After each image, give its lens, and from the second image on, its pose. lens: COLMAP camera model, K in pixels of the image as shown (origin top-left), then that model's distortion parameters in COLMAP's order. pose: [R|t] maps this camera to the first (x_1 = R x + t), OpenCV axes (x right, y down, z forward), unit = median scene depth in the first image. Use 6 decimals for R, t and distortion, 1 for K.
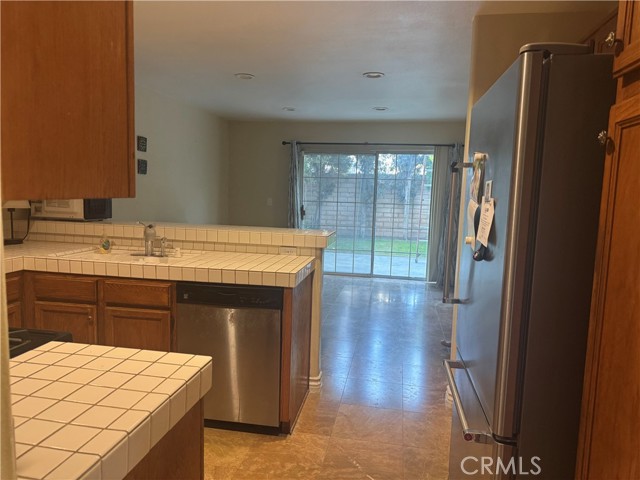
lens RADIAL K [[449.0, 0, 326.5], [0, 449.0, 238.5], [0, 0, 1]] dist [0.049015, -0.075086]
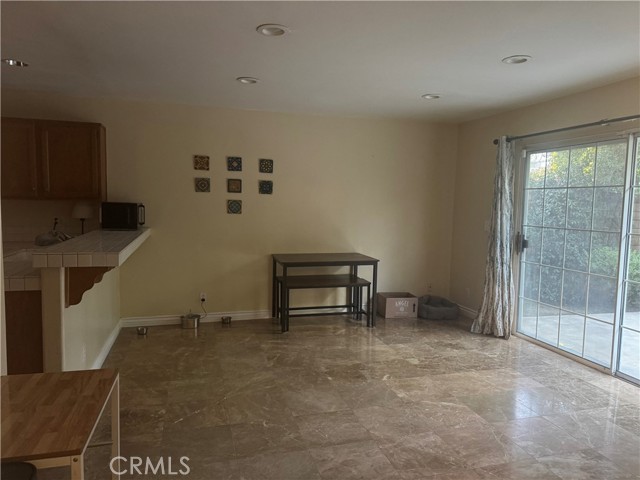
lens RADIAL K [[449.0, 0, 319.4], [0, 449.0, 238.3], [0, 0, 1]] dist [0.049015, -0.075086]
pose [[0.421307, 0.040889, -0.905996, 1.053782], [-0.103090, 0.994667, -0.003048, -0.083588], [0.901040, 0.094684, 0.423275, 1.162650]]
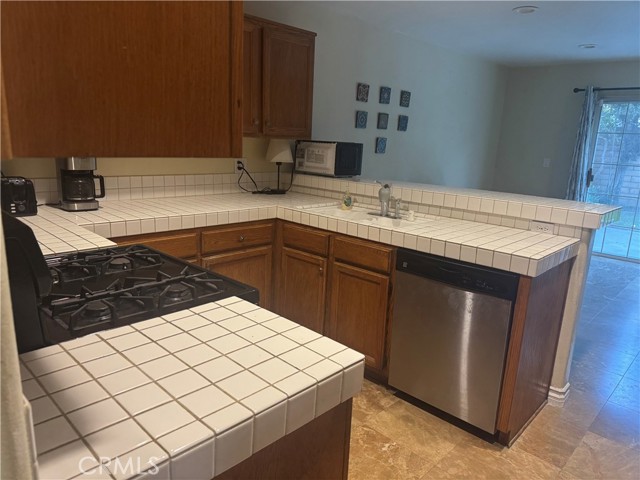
lens RADIAL K [[449.0, 0, 315.6], [0, 449.0, 242.5], [0, 0, 1]] dist [0.049015, -0.075086]
pose [[0.815305, 0.133722, -0.563380, 0.044789], [-0.076562, 0.989321, 0.124023, -0.015022], [0.573948, -0.057983, 0.816836, 0.124767]]
